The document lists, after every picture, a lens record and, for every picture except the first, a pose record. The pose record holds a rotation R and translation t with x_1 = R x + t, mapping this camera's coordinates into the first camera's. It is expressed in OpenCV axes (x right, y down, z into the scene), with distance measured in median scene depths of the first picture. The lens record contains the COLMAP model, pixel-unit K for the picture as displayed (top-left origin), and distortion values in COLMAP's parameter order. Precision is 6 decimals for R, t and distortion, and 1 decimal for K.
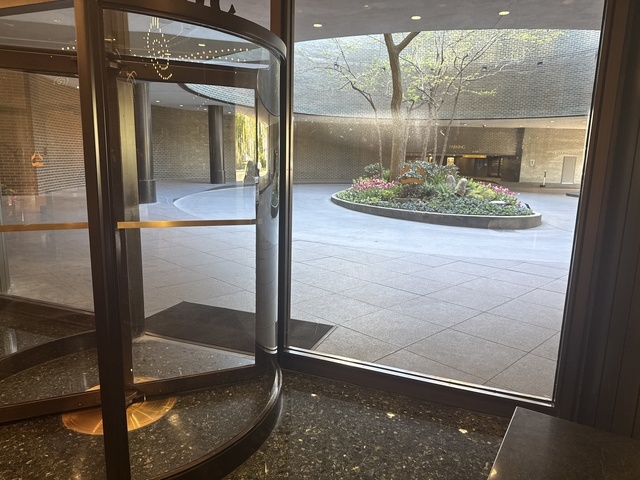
lens RADIAL K [[451.9, 0, 320.0], [0, 451.9, 240.0], [0, 0, 1]] dist [0.120487, -0.176228]
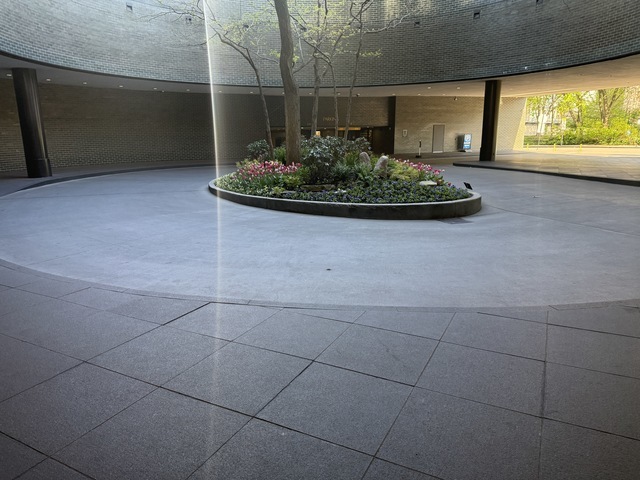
lens RADIAL K [[451.9, 0, 320.0], [0, 451.9, 240.0], [0, 0, 1]] dist [0.120487, -0.176228]
pose [[0.950742, -0.108185, 0.290493, -0.032923], [0.092768, 0.993473, 0.066372, -0.041757], [-0.295777, -0.036154, 0.954573, 0.217603]]
